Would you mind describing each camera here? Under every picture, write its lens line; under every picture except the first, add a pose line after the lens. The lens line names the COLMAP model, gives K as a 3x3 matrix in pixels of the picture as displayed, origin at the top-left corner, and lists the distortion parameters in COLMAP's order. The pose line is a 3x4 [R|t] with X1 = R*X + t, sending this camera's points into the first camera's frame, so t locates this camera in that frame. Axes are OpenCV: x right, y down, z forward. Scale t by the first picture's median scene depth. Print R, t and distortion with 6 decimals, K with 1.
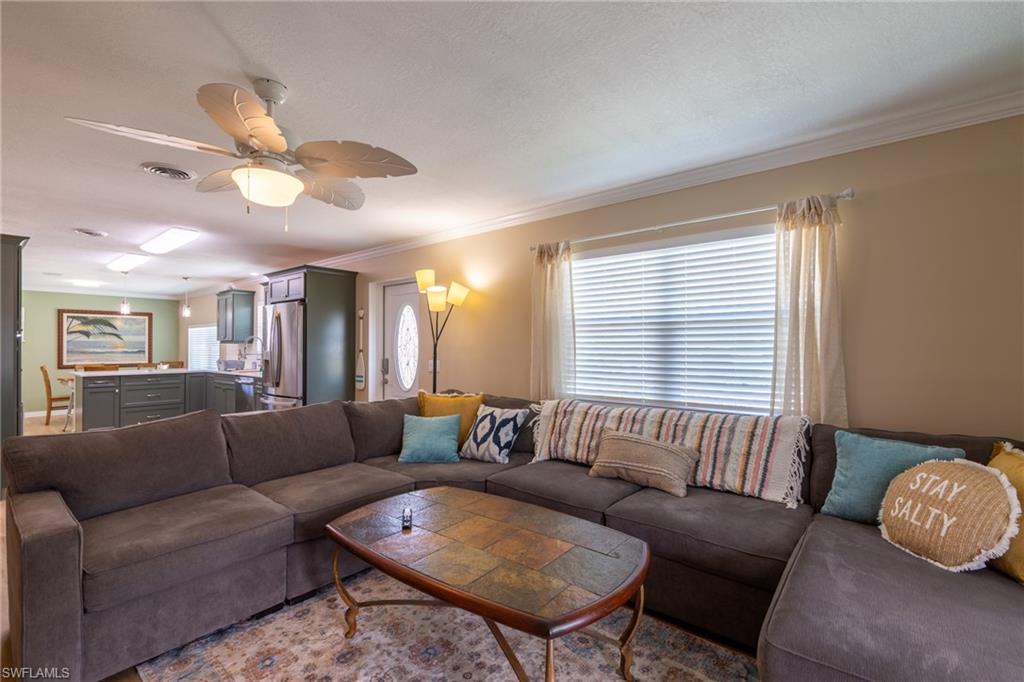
lens RADIAL K [[456.5, 0, 514.7], [0, 456.5, 343.5], [0, 0, 1]] dist [0.003619, -0.001929]
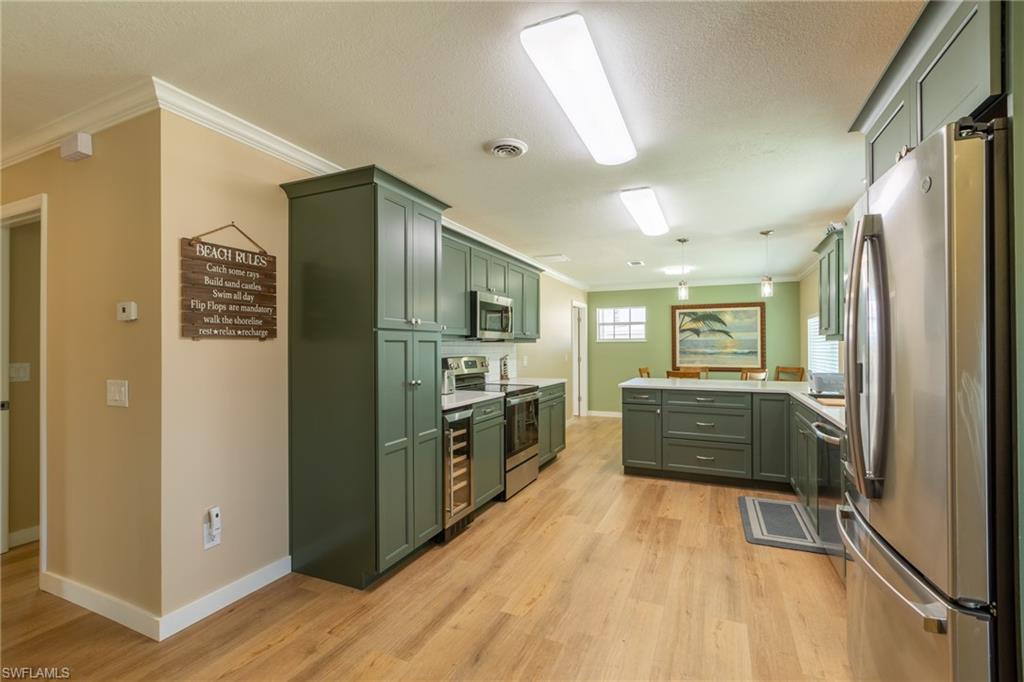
lens RADIAL K [[456.5, 0, 510.0], [0, 456.5, 340.3], [0, 0, 1]] dist [0.003619, -0.001929]
pose [[0.257491, -0.012935, -0.966194, -0.192786], [0.008069, 0.999904, -0.011235, 0.002223], [0.966247, -0.004903, 0.257571, 0.443166]]
